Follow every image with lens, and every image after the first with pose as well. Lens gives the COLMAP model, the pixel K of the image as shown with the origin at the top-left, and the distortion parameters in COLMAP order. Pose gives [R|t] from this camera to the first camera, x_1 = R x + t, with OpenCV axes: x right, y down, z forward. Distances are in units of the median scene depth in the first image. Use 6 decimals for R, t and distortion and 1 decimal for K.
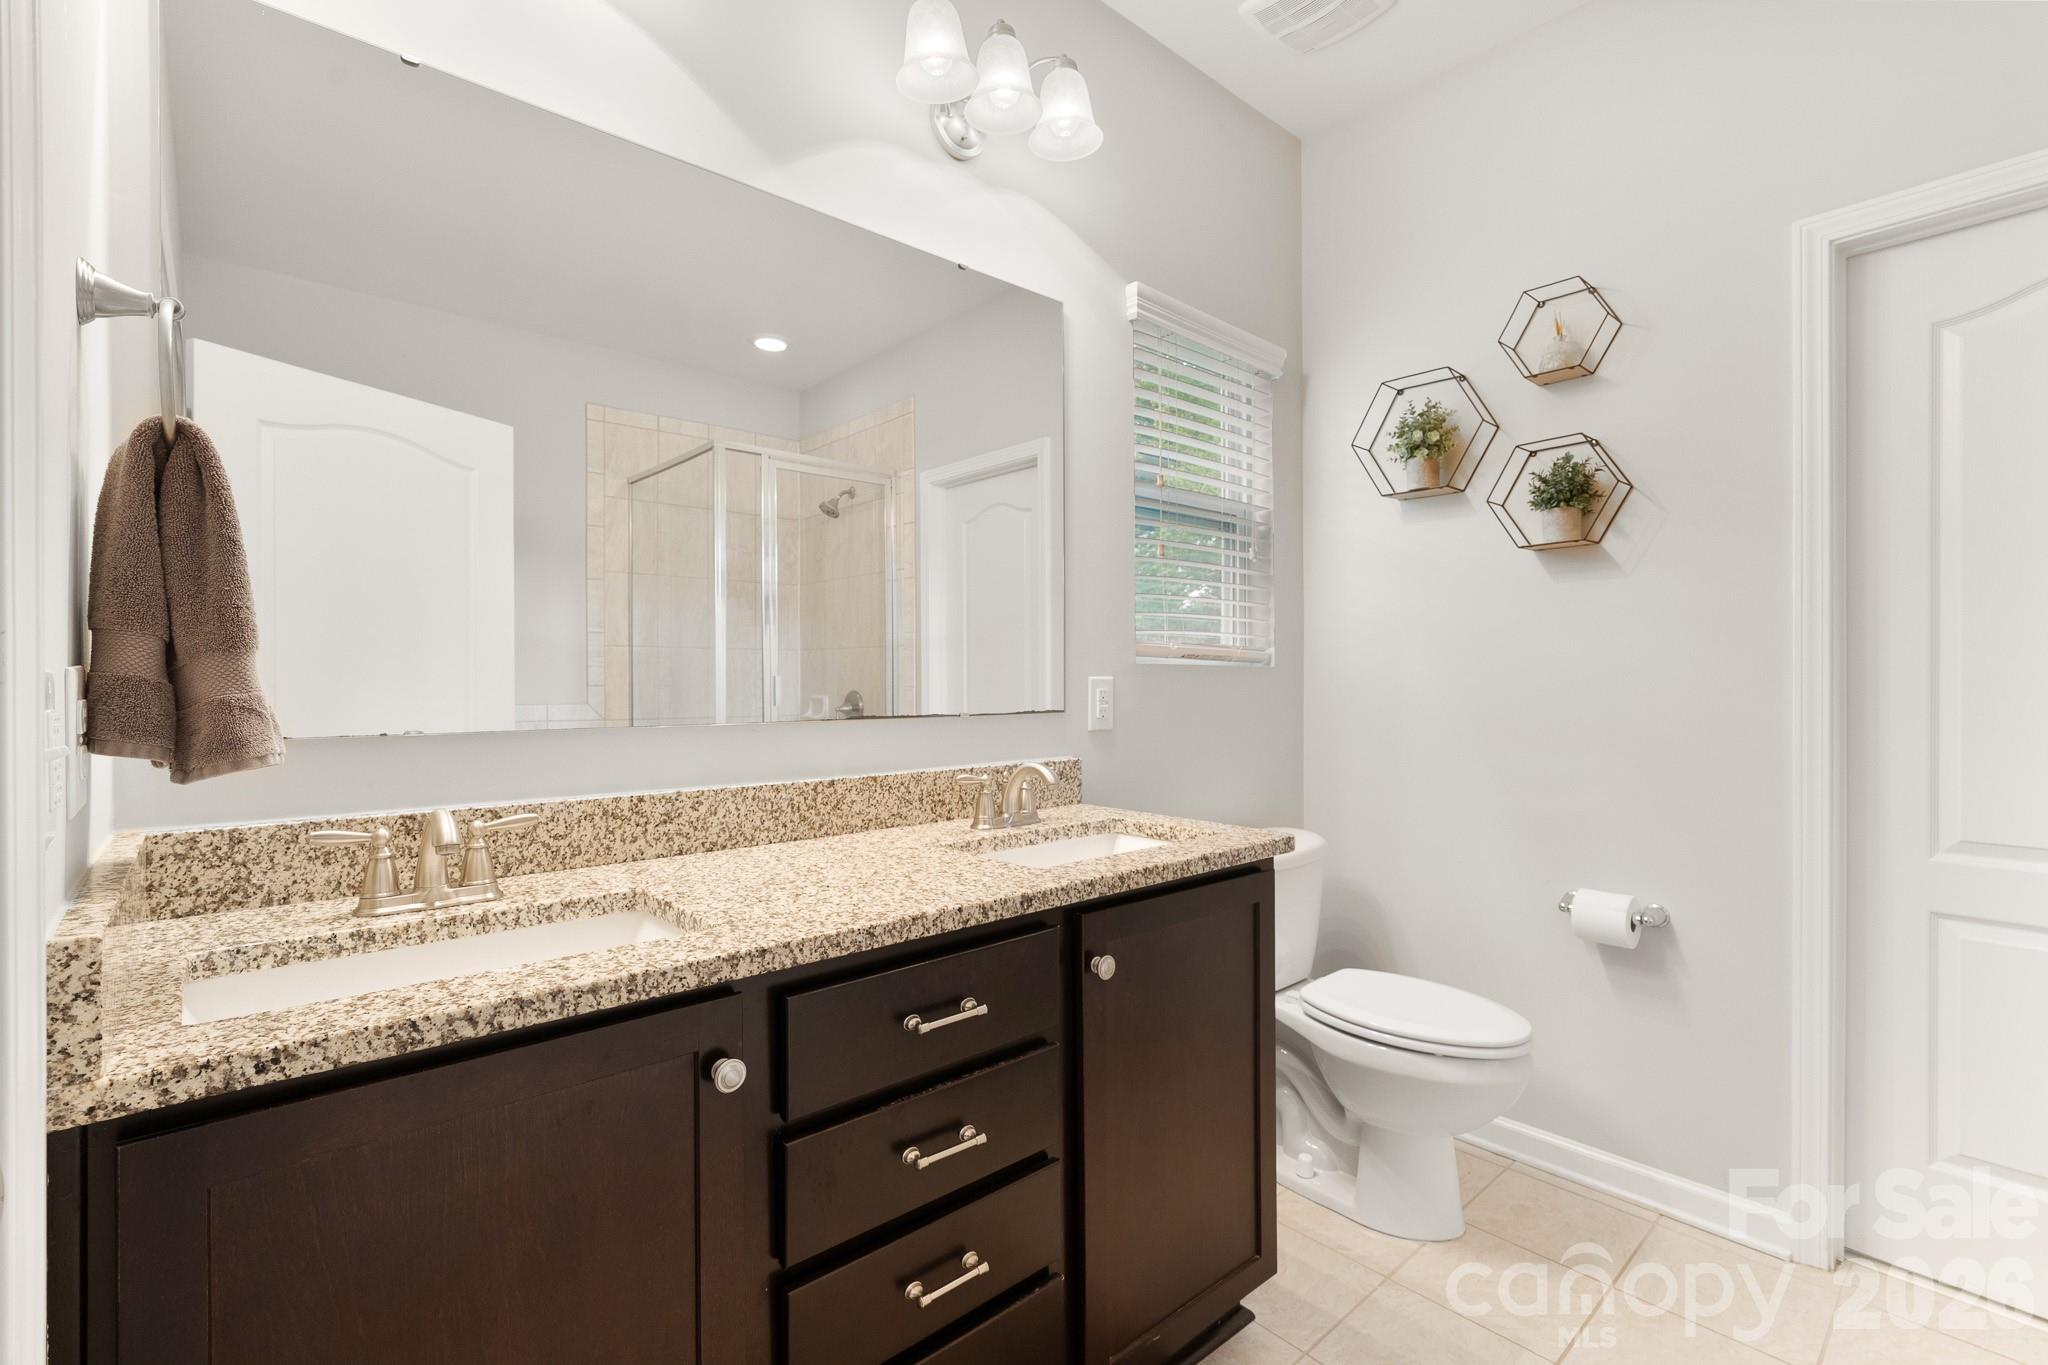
lens RADIAL K [[917.1, 0, 1006.8], [0, 917.1, 689.5], [0, 0, 1]] dist [-0.004234, 0.000624]
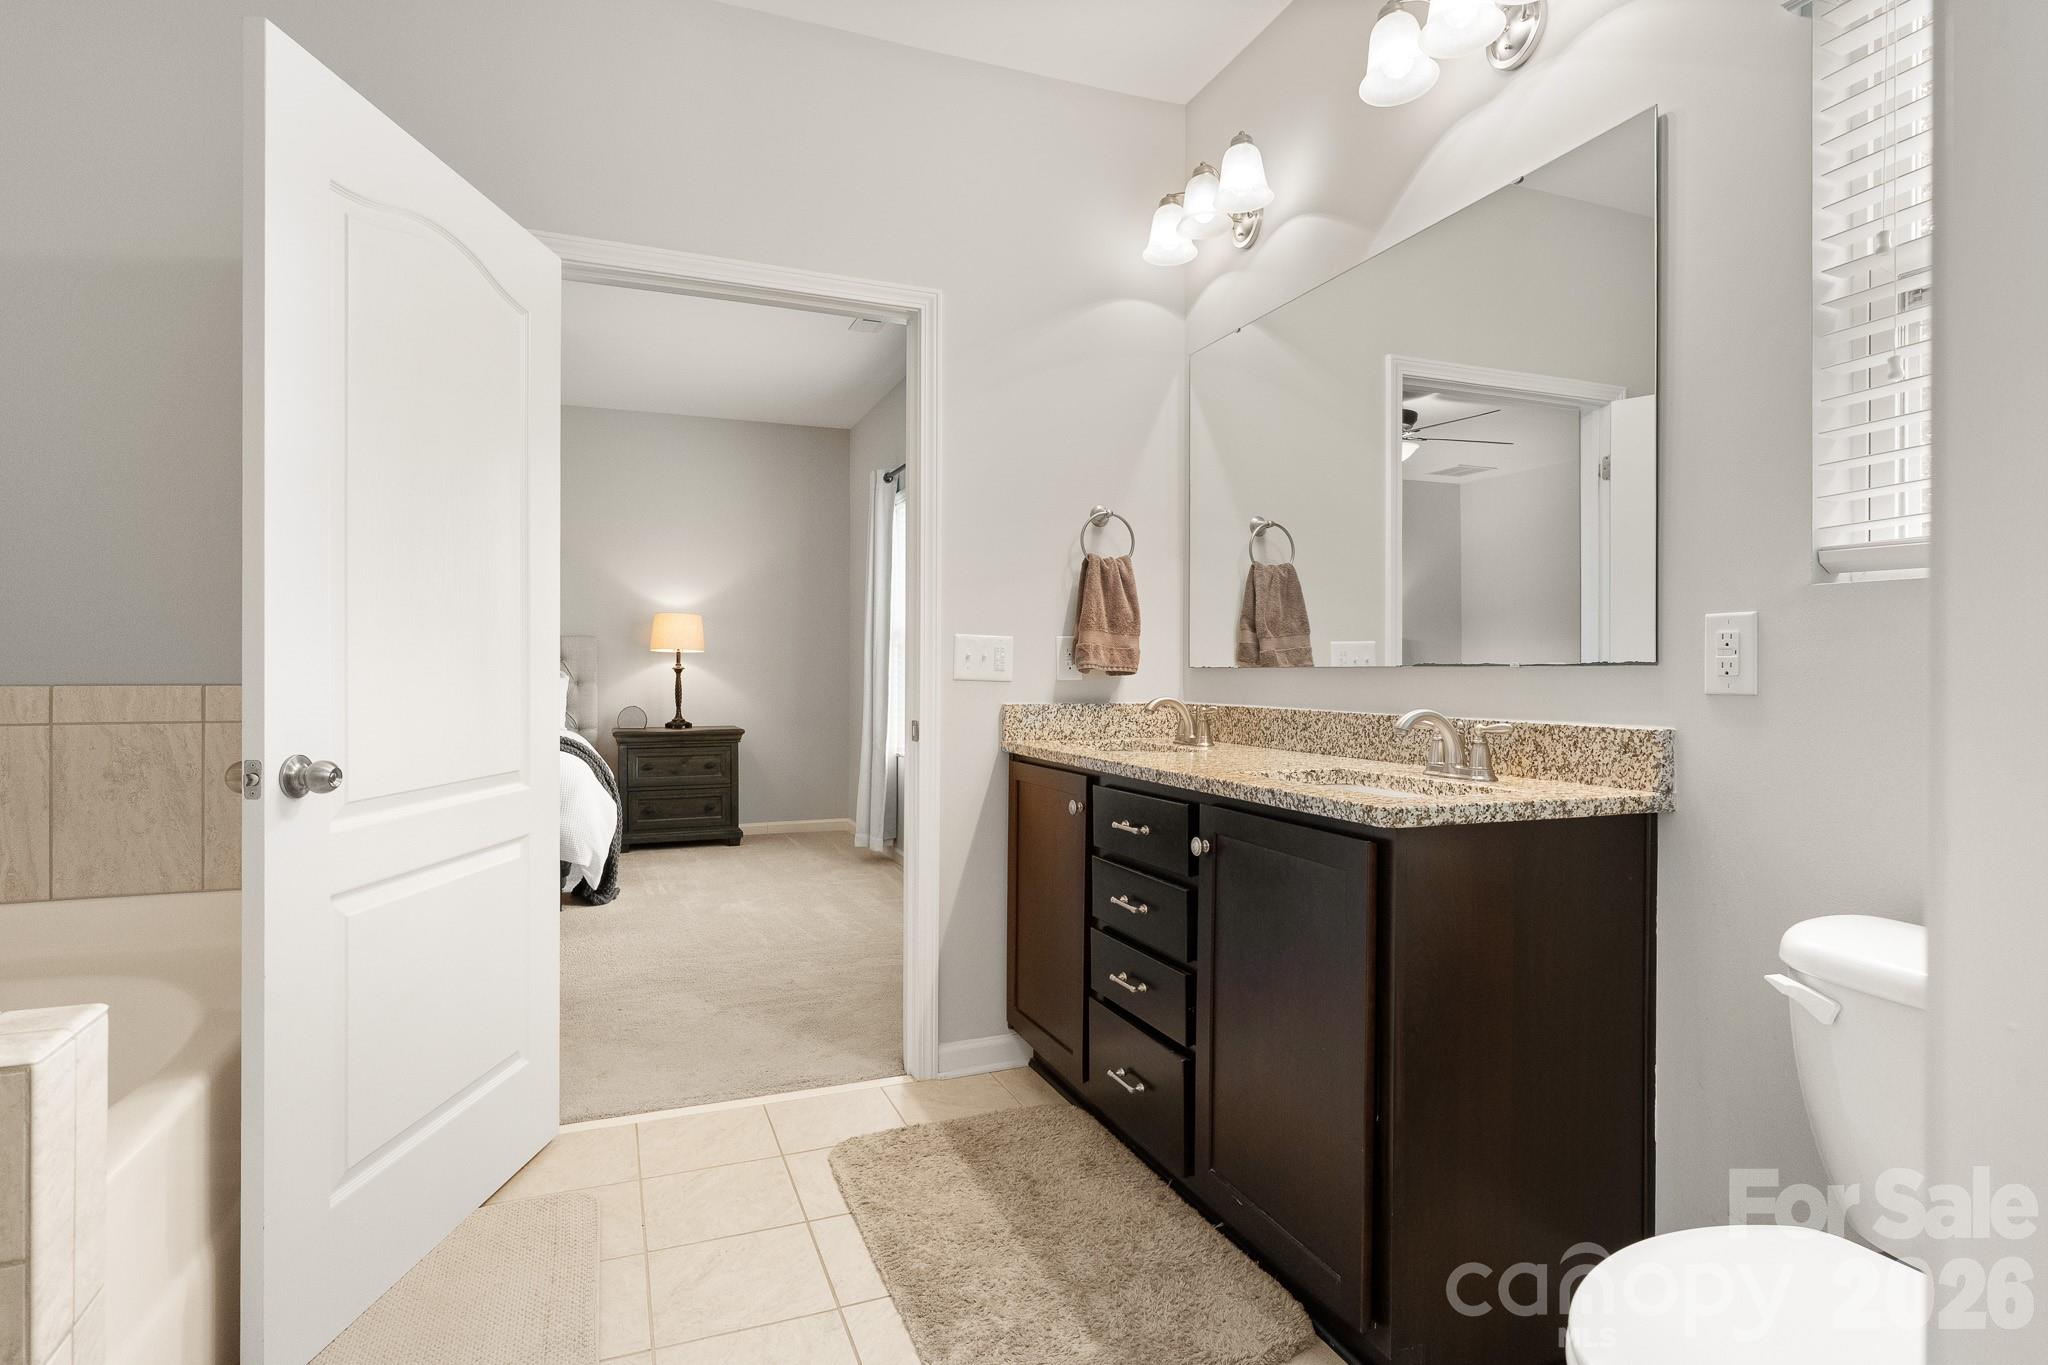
lens RADIAL K [[1086.8, 0, 1015.5], [0, 1086.8, 672.3], [0, 0, 1]] dist [0.003969, -0.001171]
pose [[-0.346856, -0.000746, -0.937918, 1.640442], [-0.013283, 0.999903, 0.004117, 0.052479], [0.937824, 0.013886, -0.346832, 1.283215]]
